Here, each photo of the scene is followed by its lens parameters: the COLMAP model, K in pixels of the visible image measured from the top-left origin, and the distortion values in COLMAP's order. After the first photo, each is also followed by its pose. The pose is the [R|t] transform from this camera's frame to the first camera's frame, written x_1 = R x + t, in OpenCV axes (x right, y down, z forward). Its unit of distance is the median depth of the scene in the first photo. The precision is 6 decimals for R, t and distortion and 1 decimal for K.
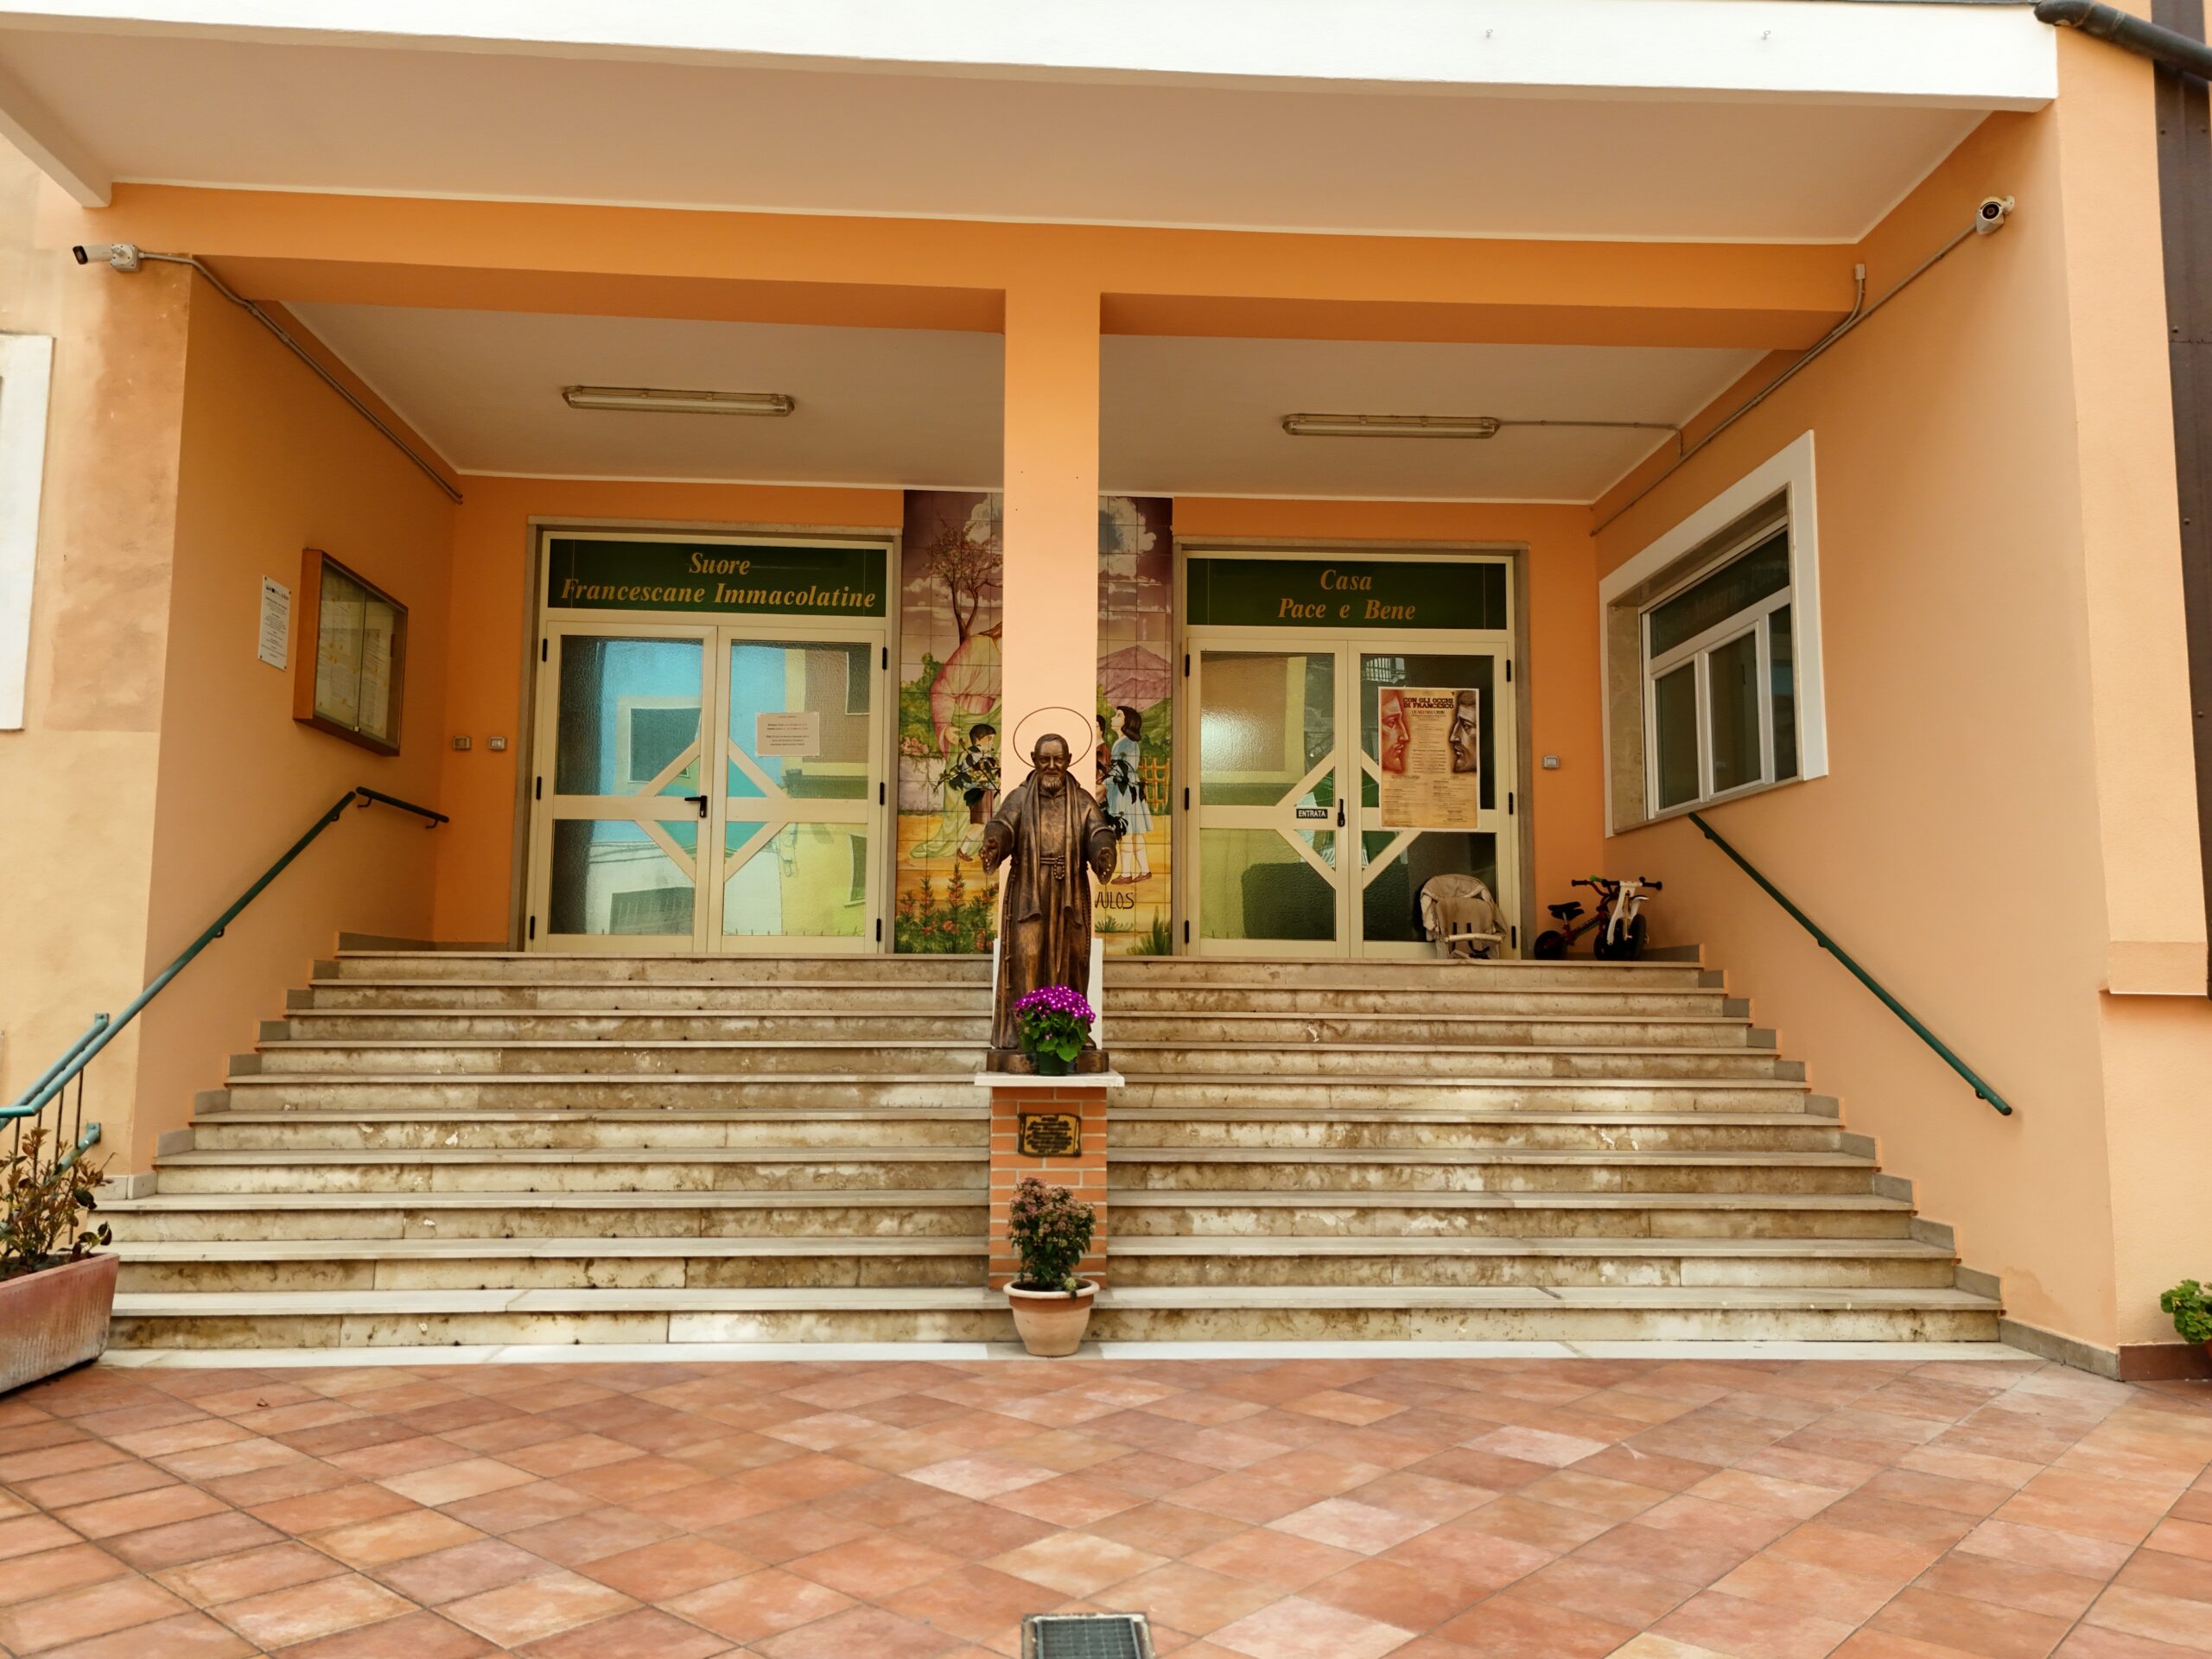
lens RADIAL K [[1616.6, 0, 1103.4], [0, 1616.6, 834.0], [0, 0, 1]] dist [0.050016, -0.008696]
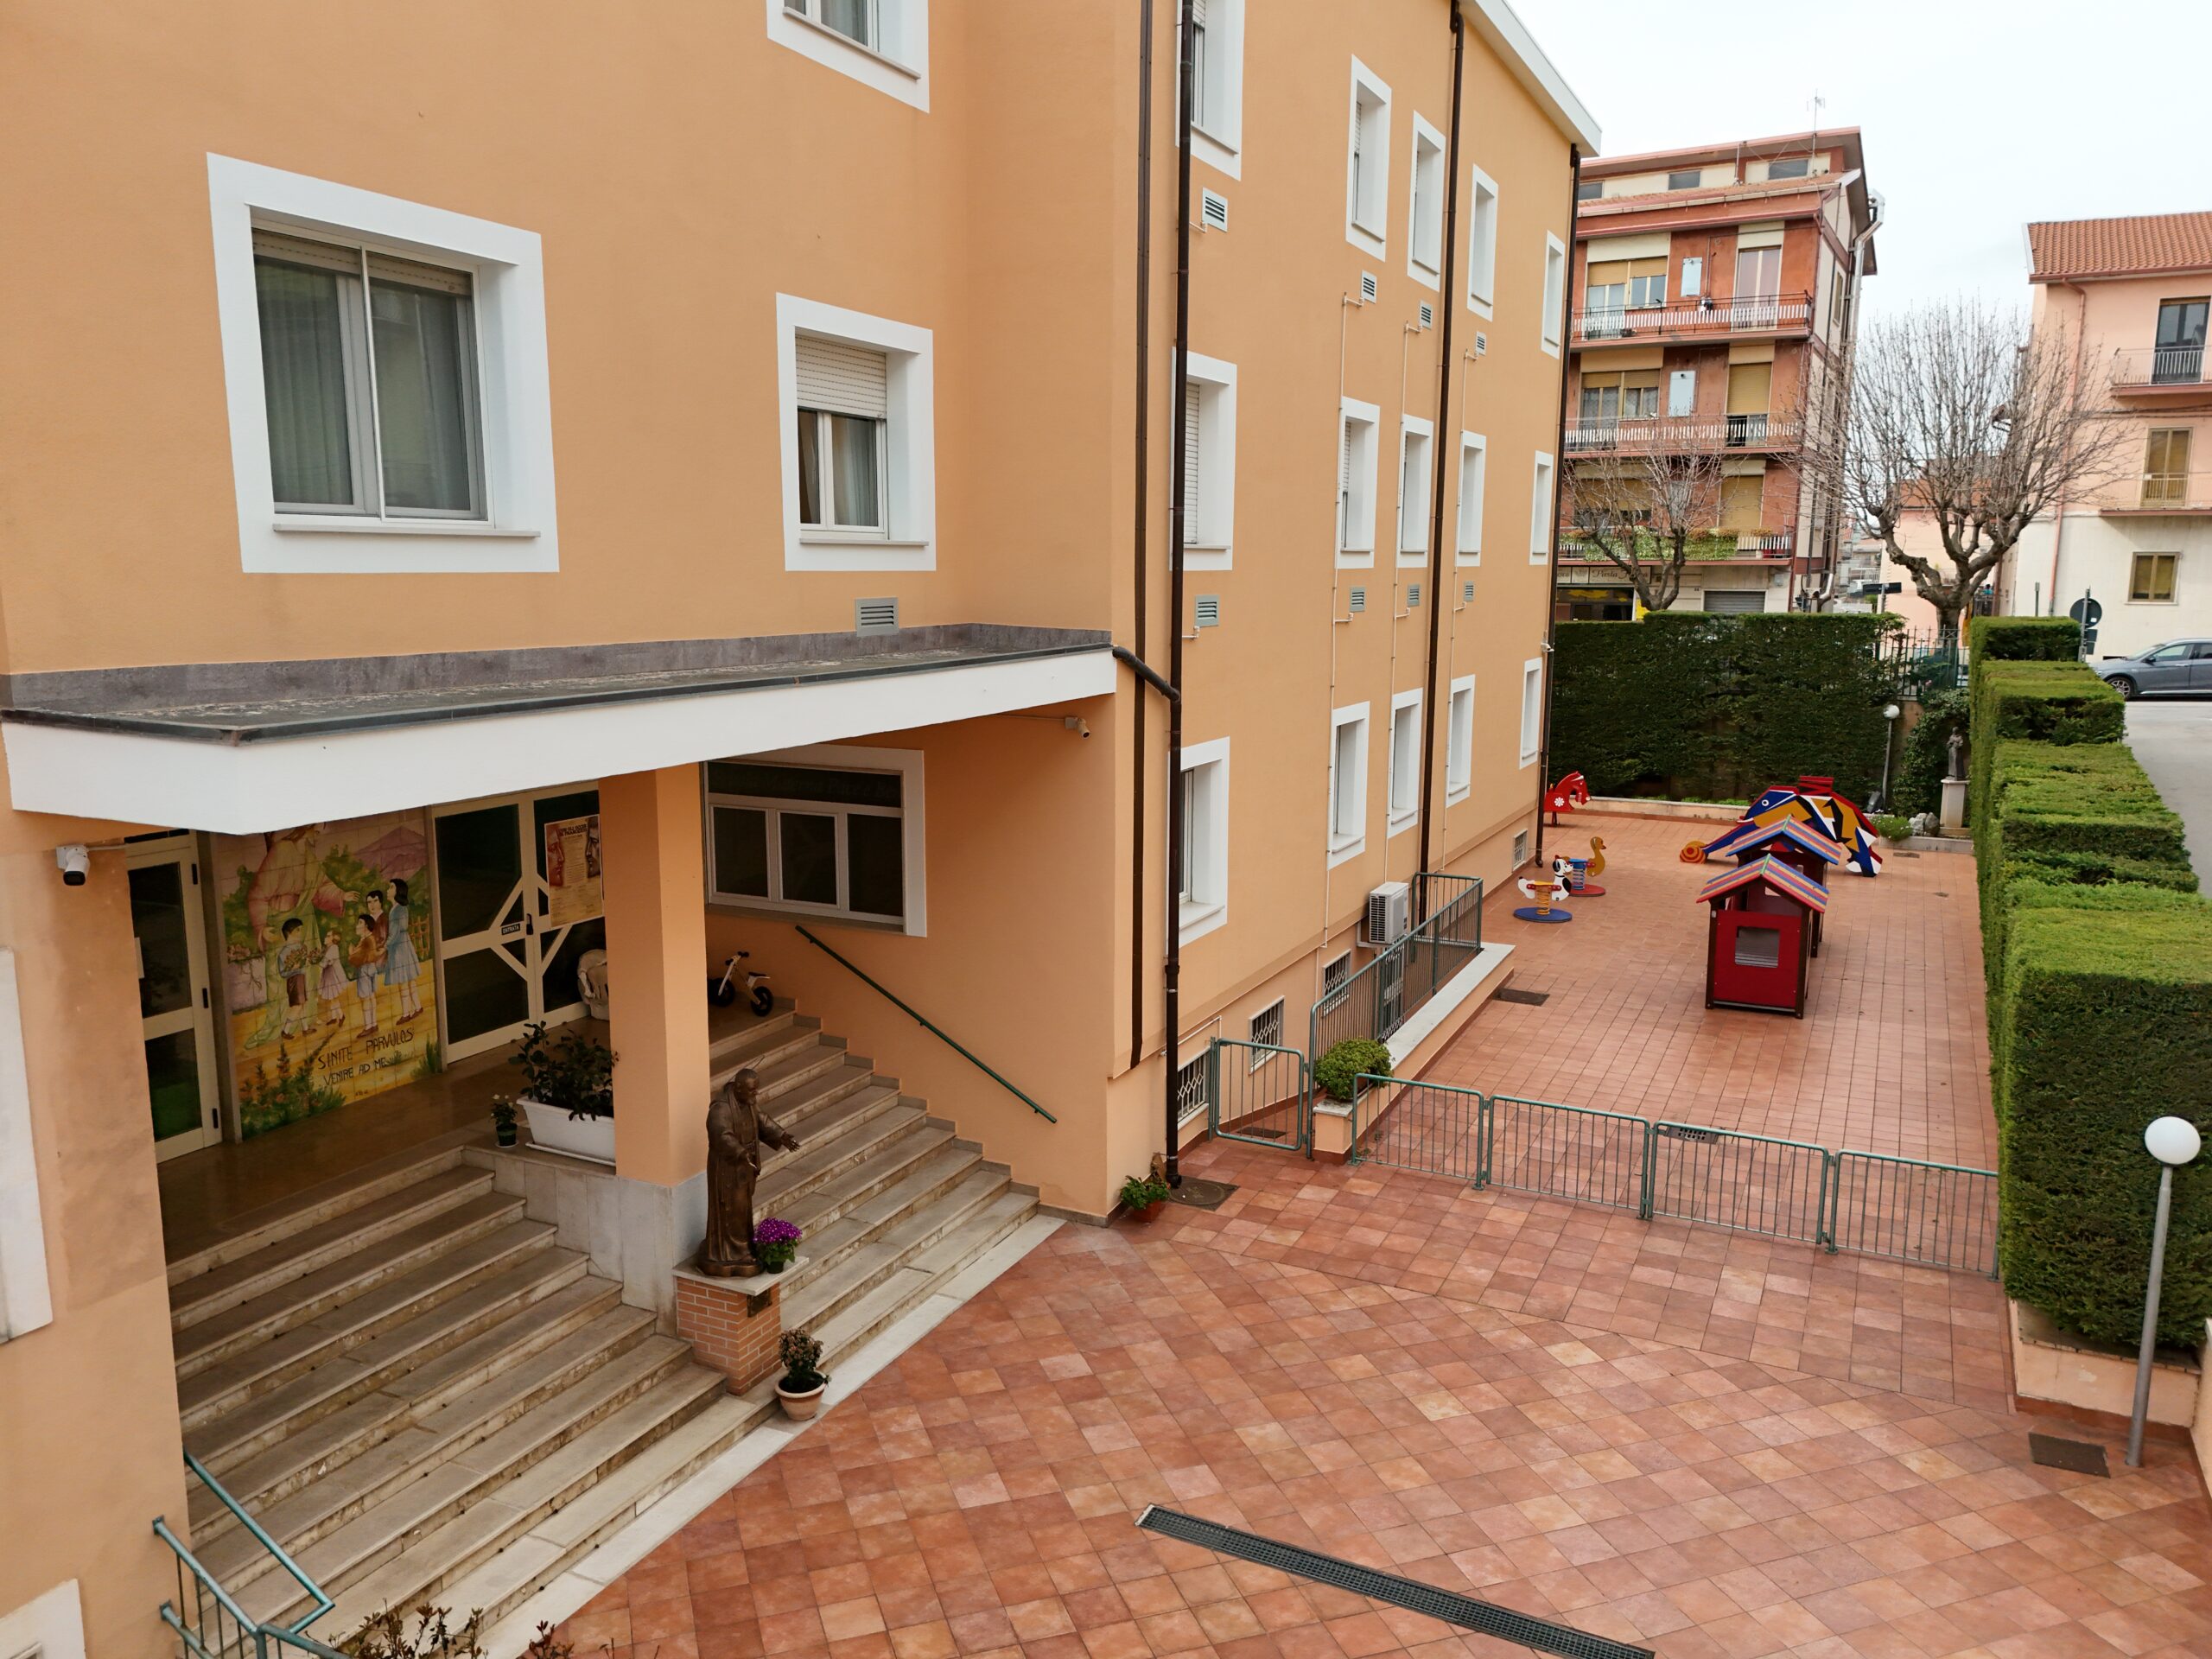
lens RADIAL K [[1616.6, 0, 1106.5], [0, 1616.6, 827.4], [0, 0, 1]] dist [0.050016, -0.008696]
pose [[0.496294, -0.143742, 0.856172, -0.765576], [-0.091807, 0.971978, 0.216402, -0.431966], [-0.863286, -0.186001, 0.469191, -0.021765]]
